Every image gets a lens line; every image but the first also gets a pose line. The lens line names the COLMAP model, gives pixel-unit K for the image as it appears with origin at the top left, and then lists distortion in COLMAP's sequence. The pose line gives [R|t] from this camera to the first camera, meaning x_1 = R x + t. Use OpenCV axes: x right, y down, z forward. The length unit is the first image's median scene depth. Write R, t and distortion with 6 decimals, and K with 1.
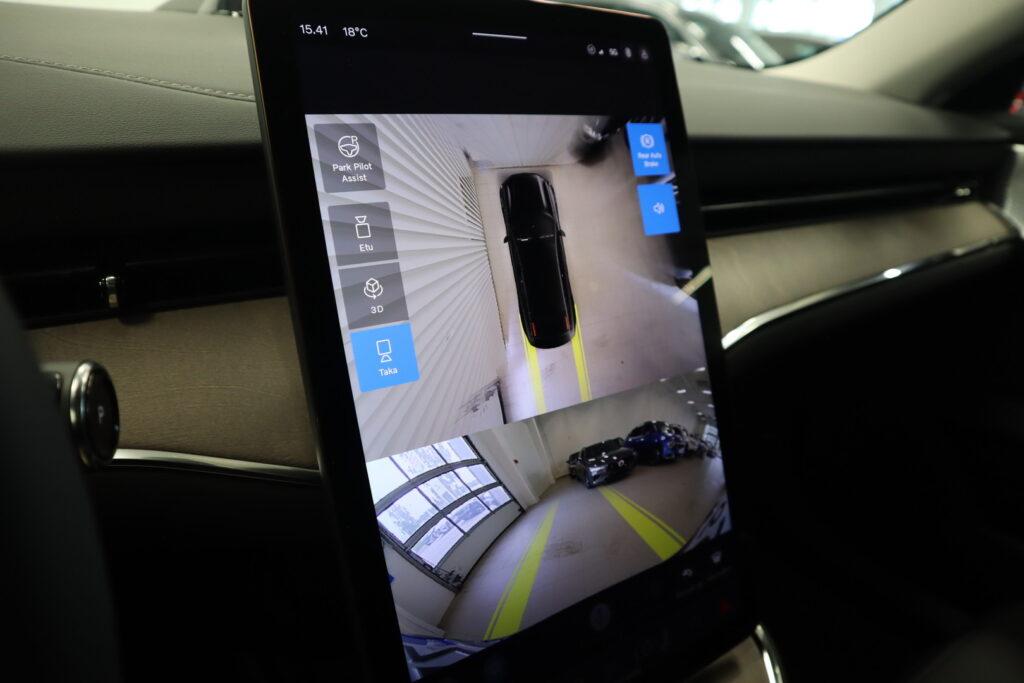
lens RADIAL K [[735.8, 0, 516.4], [0, 735.8, 339.3], [0, 0, 1]] dist [-0.123994, 0.073351]
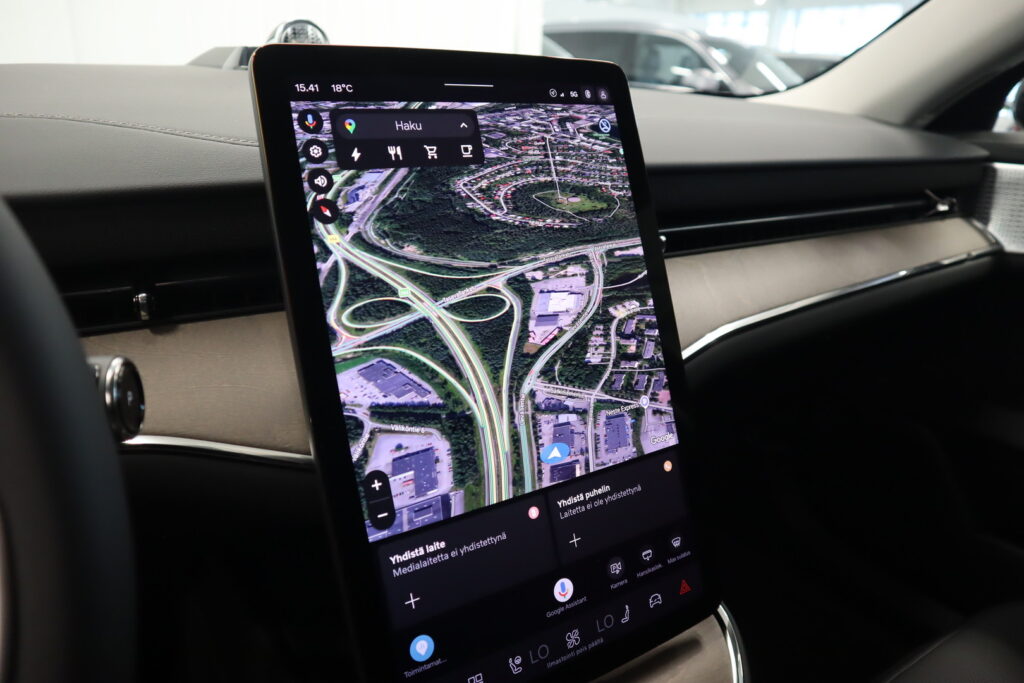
lens RADIAL K [[735.8, 0, 519.5], [0, 735.8, 337.5], [0, 0, 1]] dist [-0.123994, 0.073351]
pose [[0.998685, -0.012062, -0.049830, 0.109696], [0.010269, 0.999296, -0.036090, 0.030460], [0.050230, 0.035531, 0.998105, -0.151038]]
